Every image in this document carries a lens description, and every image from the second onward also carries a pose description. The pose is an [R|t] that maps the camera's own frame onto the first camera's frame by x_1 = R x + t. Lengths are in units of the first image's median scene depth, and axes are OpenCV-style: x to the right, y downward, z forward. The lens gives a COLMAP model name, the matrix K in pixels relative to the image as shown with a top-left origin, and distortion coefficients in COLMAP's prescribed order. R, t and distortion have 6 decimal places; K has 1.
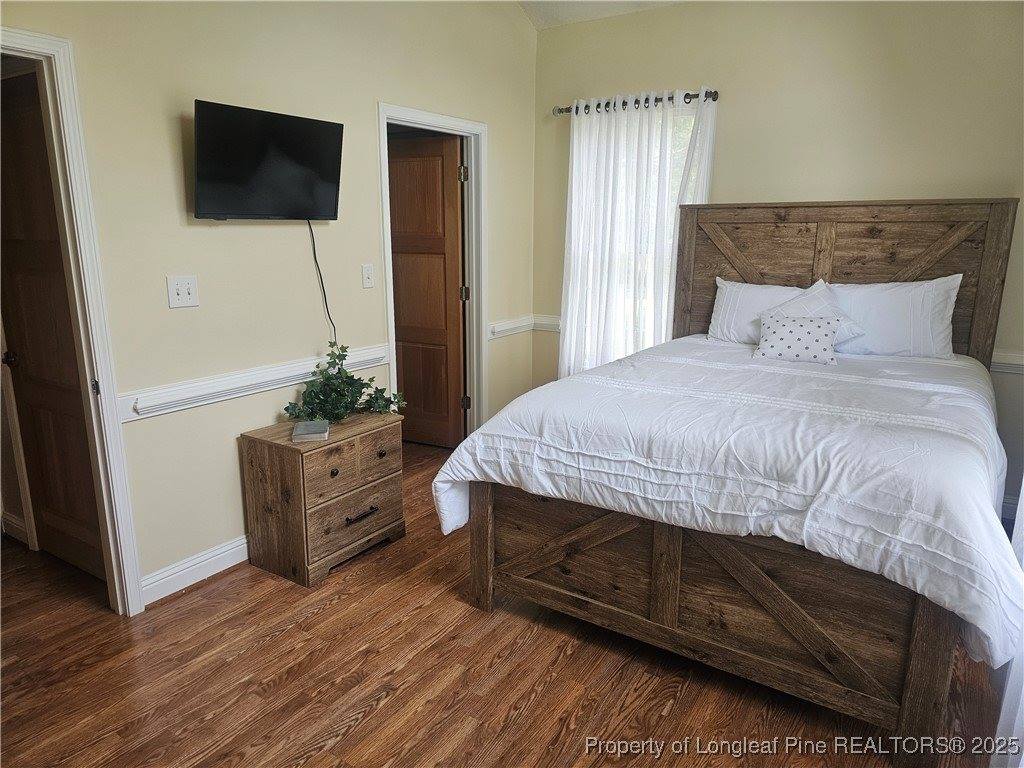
lens RADIAL K [[675.9, 0, 495.1], [0, 675.9, 382.7], [0, 0, 1]] dist [0.000957, 0.002037]
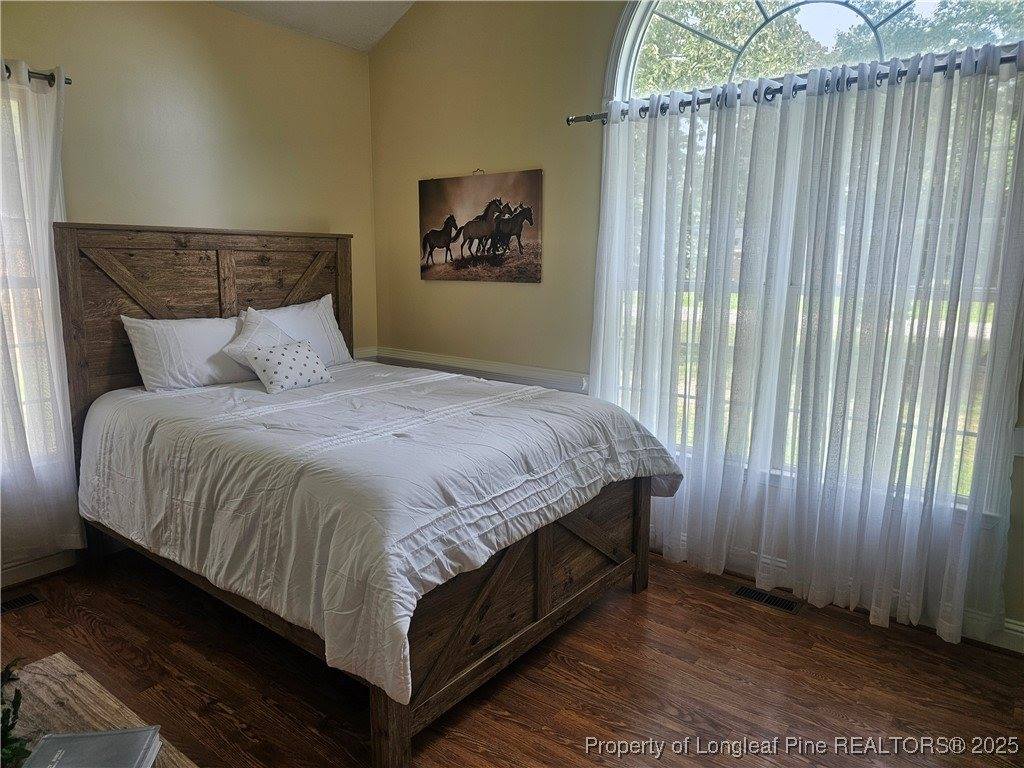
lens RADIAL K [[675.9, 0, 495.1], [0, 675.9, 382.7], [0, 0, 1]] dist [0.000957, 0.002037]
pose [[0.057417, -0.176569, 0.982612, -0.500897], [0.212980, 0.963745, 0.160734, -0.130272], [-0.975368, 0.200048, 0.092941, 0.583516]]
